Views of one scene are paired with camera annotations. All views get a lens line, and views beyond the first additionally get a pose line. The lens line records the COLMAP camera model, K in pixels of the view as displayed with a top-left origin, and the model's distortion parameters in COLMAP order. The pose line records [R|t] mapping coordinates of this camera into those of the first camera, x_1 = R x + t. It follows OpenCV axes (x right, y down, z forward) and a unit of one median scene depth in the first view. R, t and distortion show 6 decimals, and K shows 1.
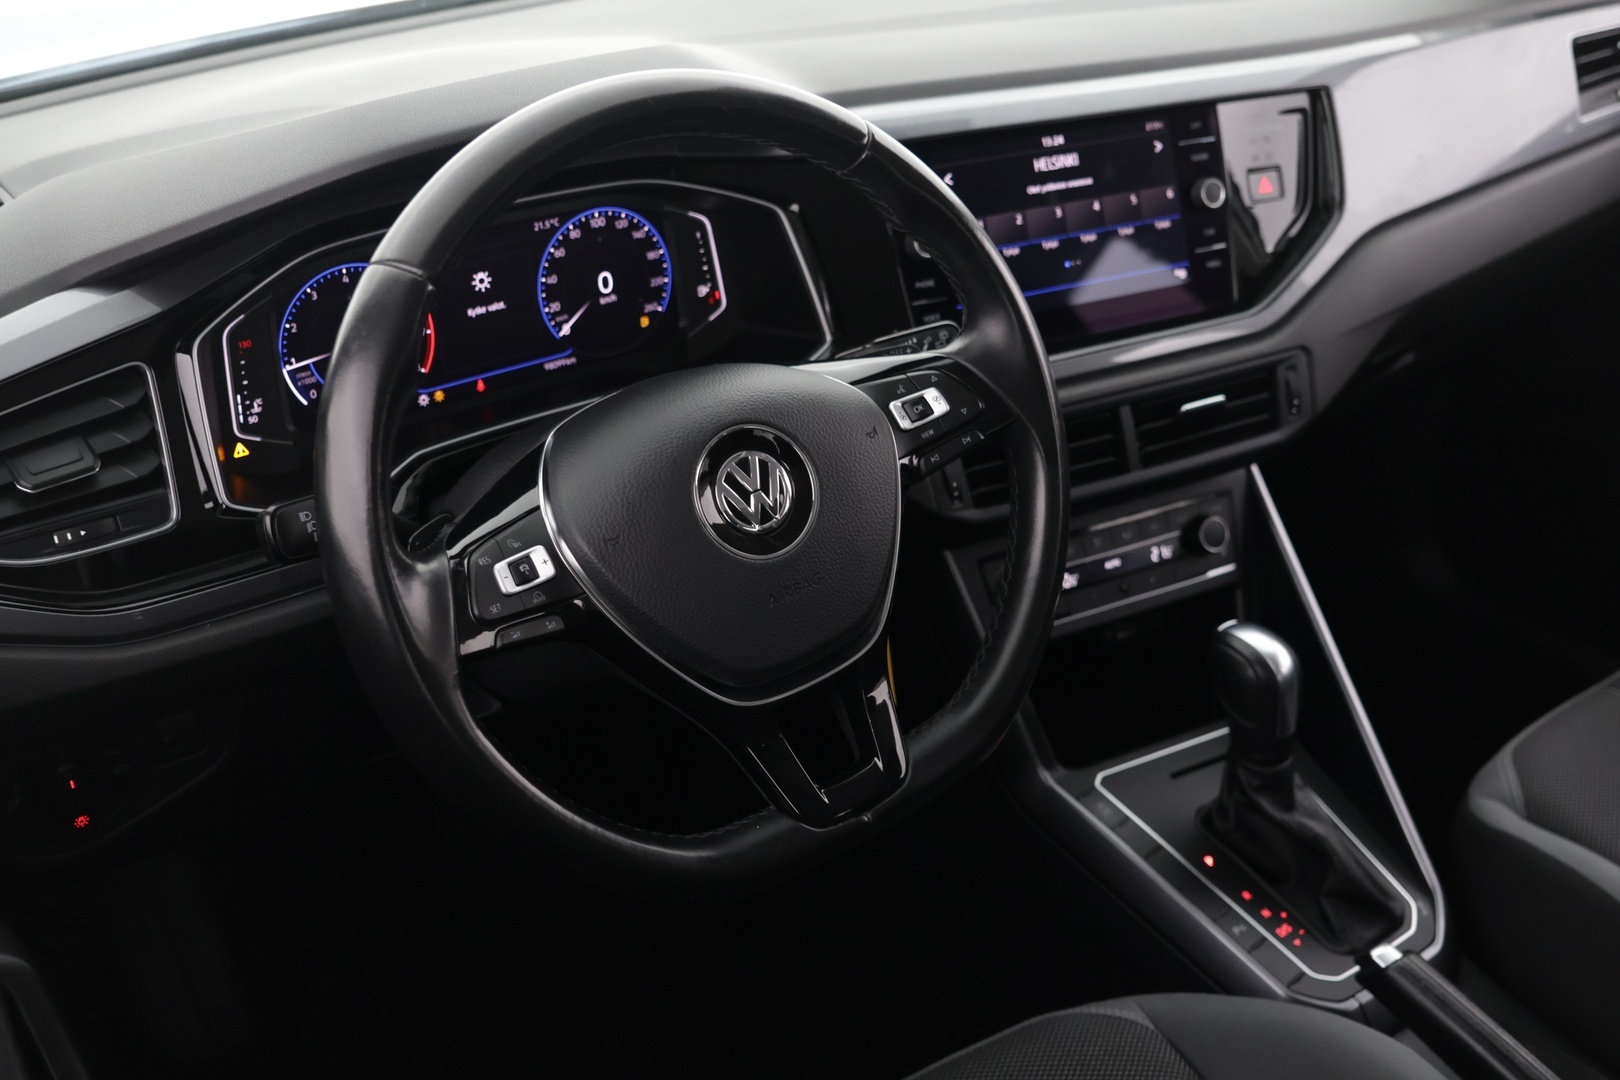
lens RADIAL K [[1769.4, 0, 810.0], [0, 1769.4, 540.0], [0, 0, 1]] dist [0.003673, 0.019841]
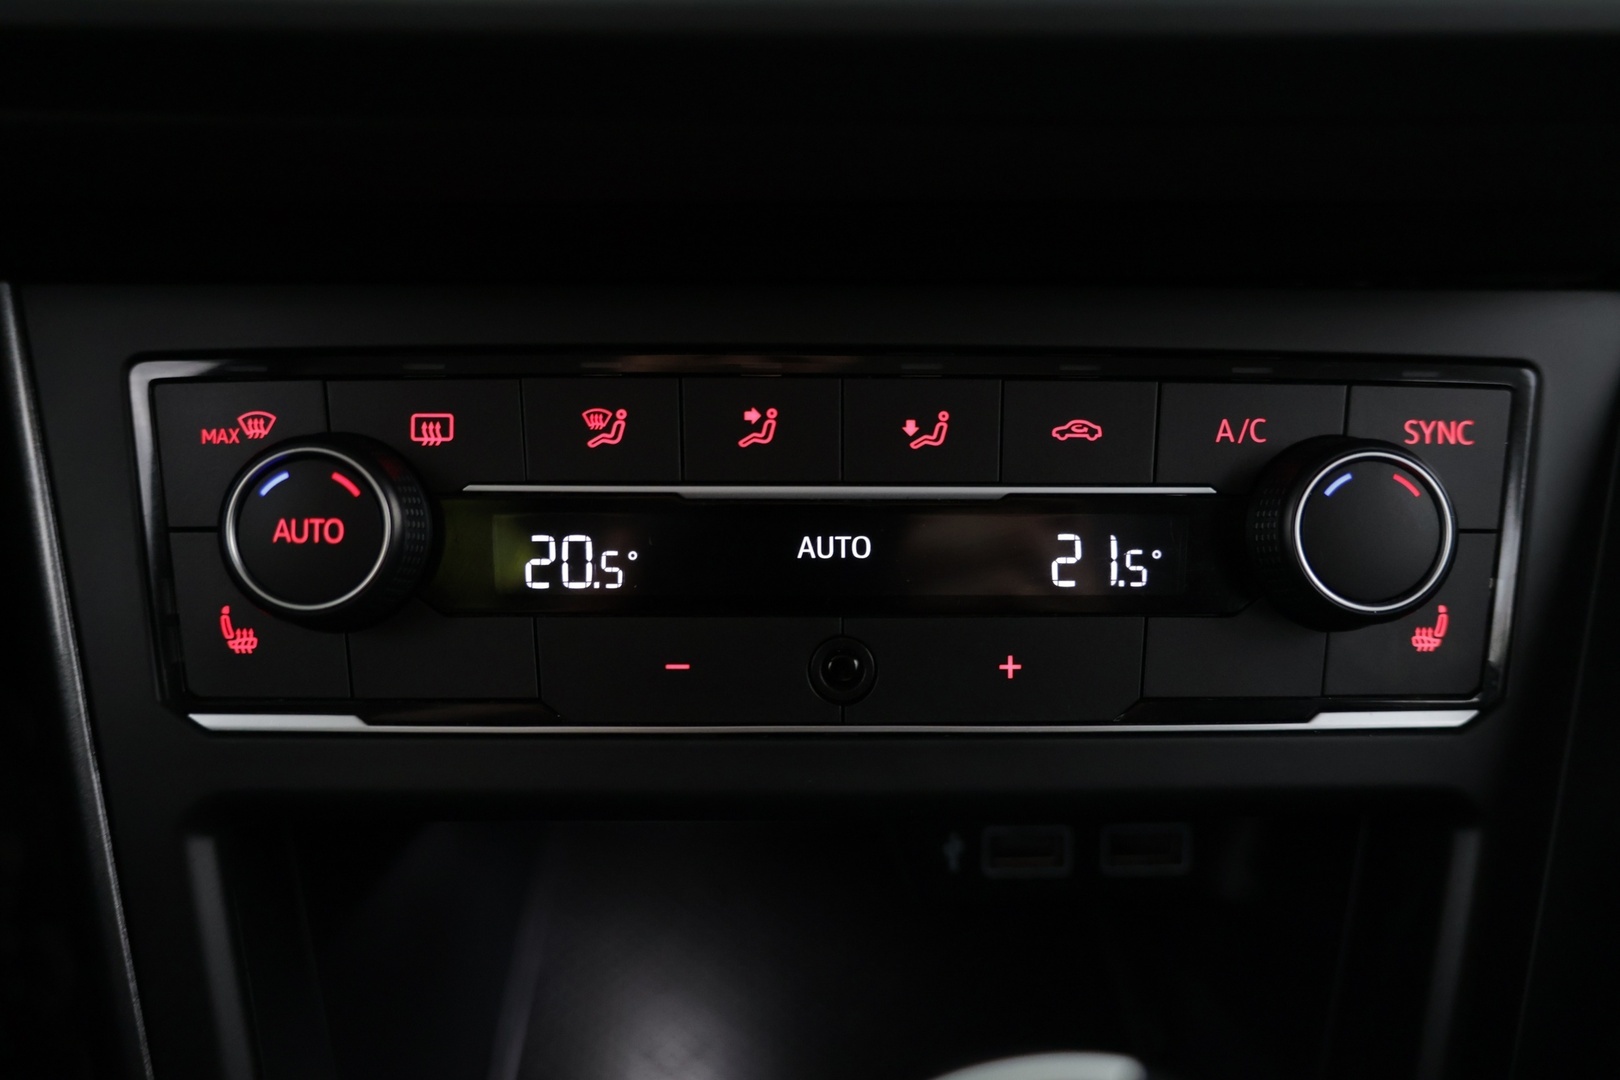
lens RADIAL K [[1361.7, 0, 803.9], [0, 1361.7, 529.0], [0, 0, 1]] dist [-0.021071, 0.017460]
pose [[0.897221, 0.210858, -0.387986, 0.262918], [-0.234853, 0.971917, -0.014894, 0.016395], [0.373950, 0.104483, 0.921545, 0.947710]]
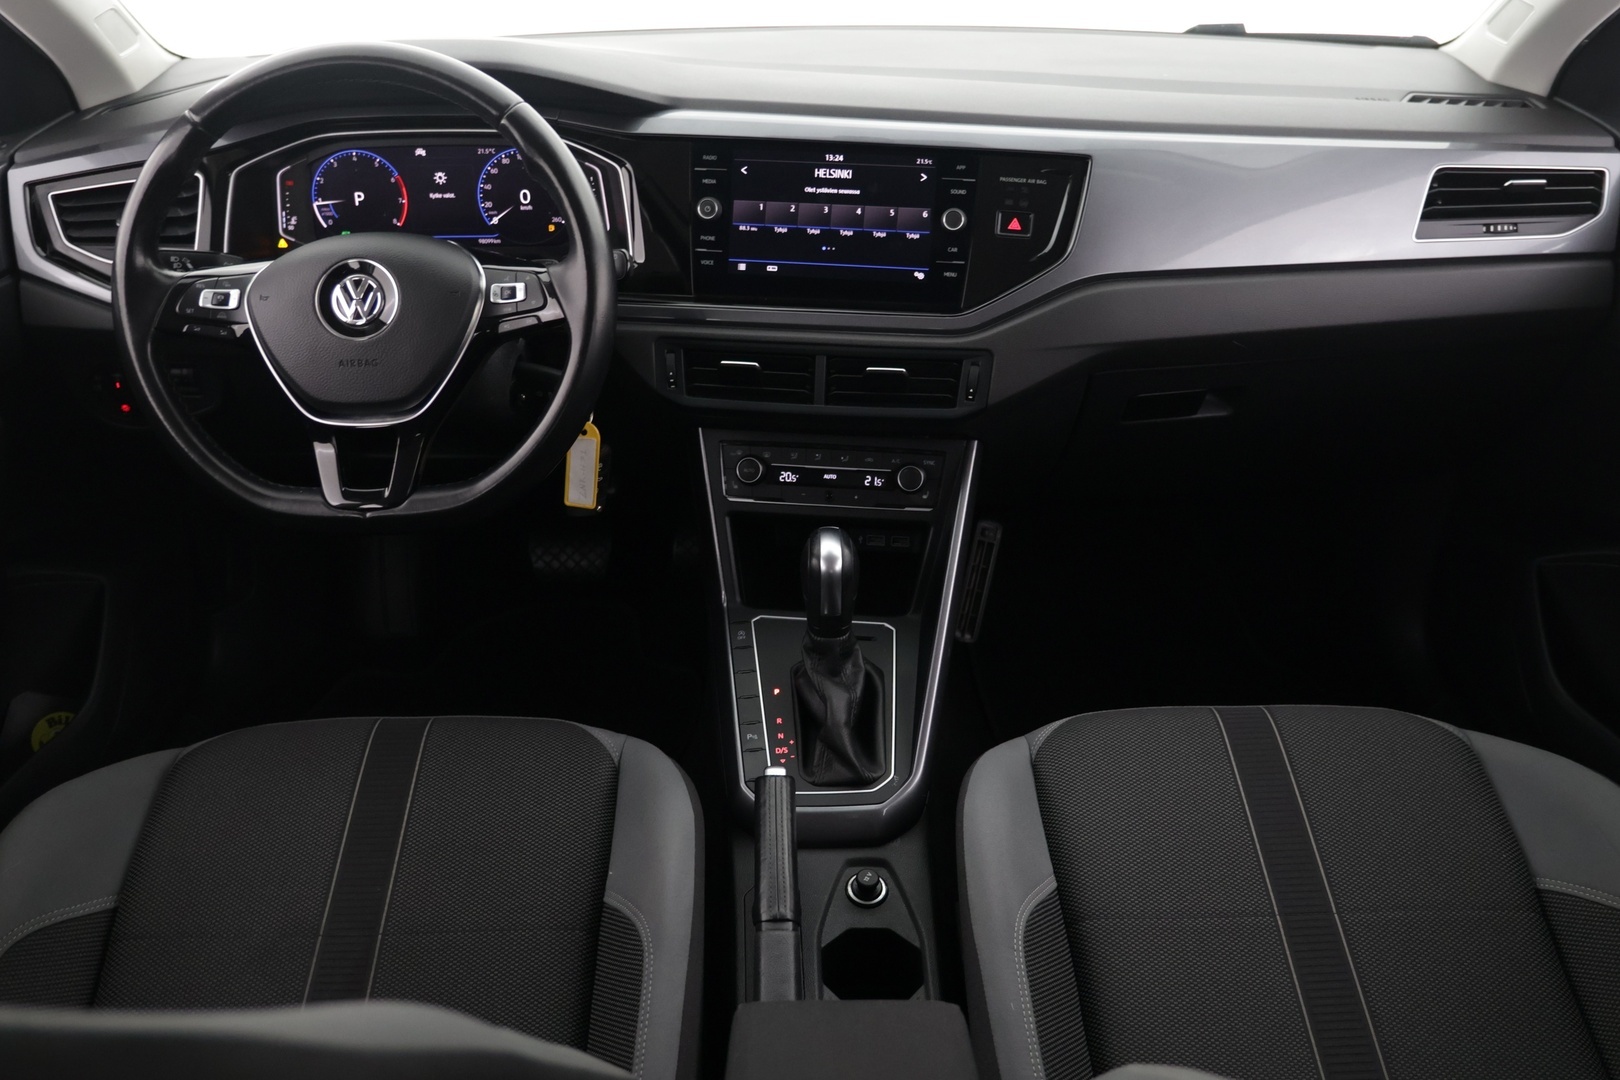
lens RADIAL K [[1361.7, 0, 803.9], [0, 1361.7, 529.0], [0, 0, 1]] dist [-0.021071, 0.017460]
pose [[0.818082, 0.284819, -0.499620, 0.774038], [-0.279674, 0.956134, 0.087125, -0.037822], [0.502519, 0.068456, 0.861852, 0.105771]]
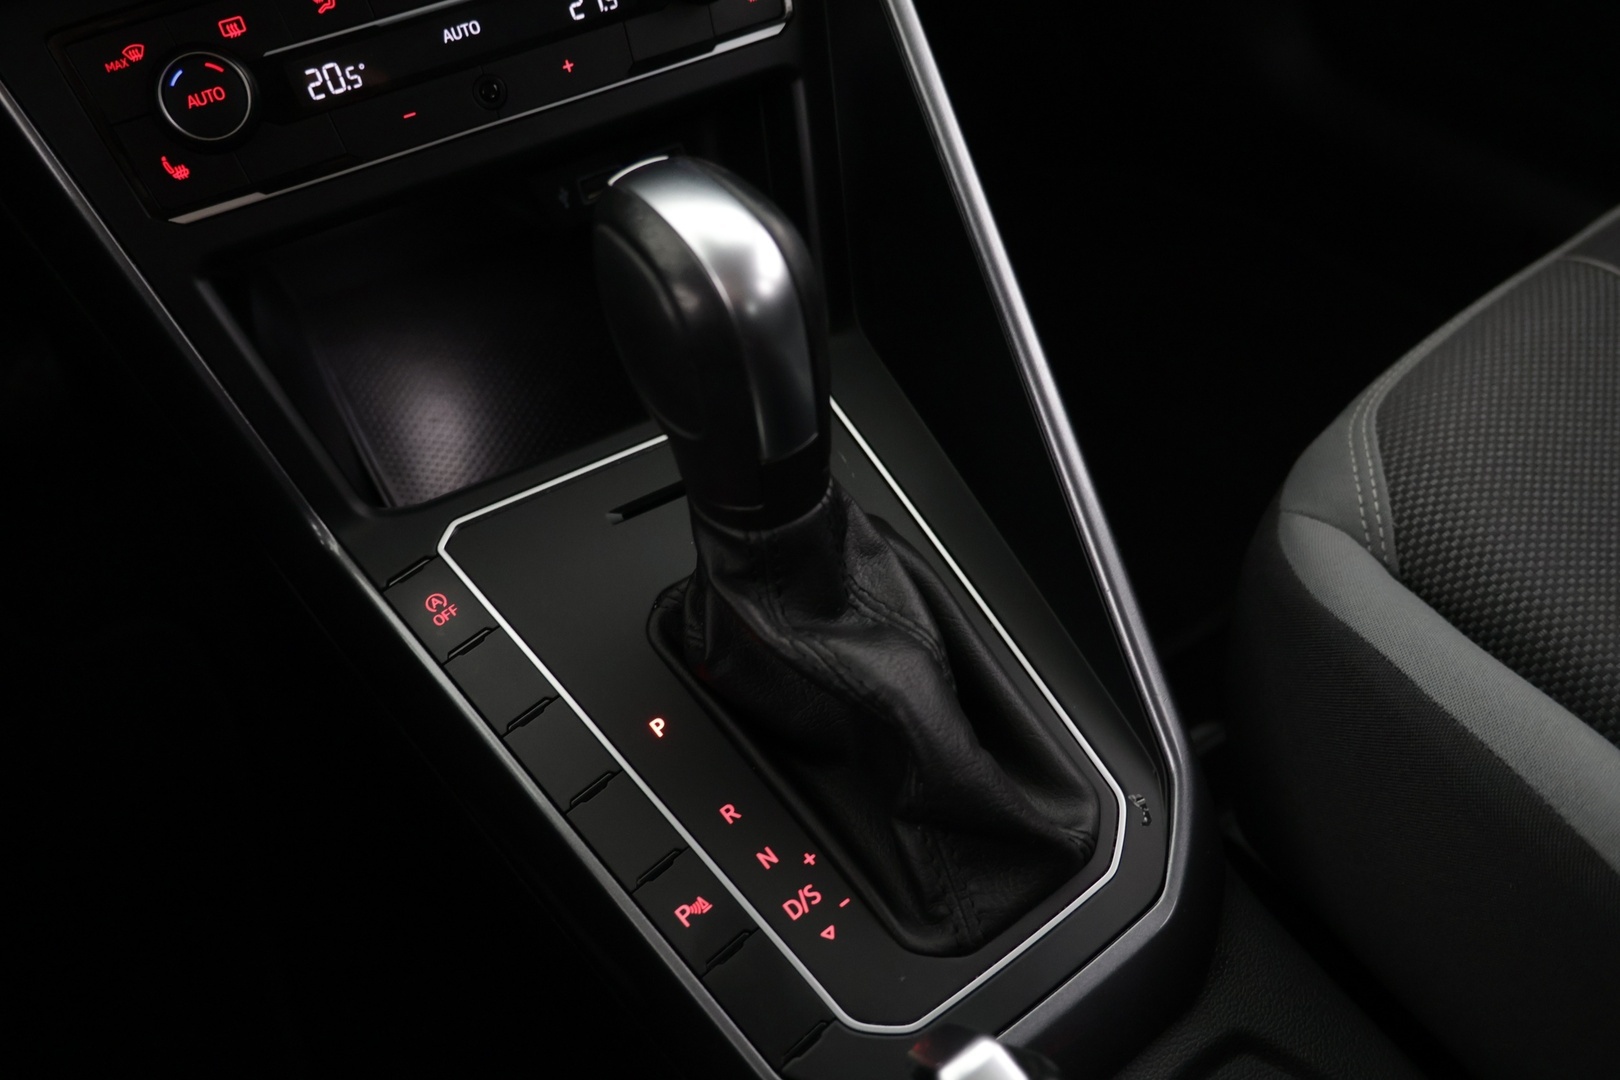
lens RADIAL K [[1361.7, 0, 803.9], [0, 1361.7, 529.0], [0, 0, 1]] dist [-0.021071, 0.017460]
pose [[0.998373, -0.045698, -0.034105, 0.291891], [0.053884, 0.951759, 0.302078, 0.037229], [0.018655, -0.303424, 0.952673, 0.737160]]
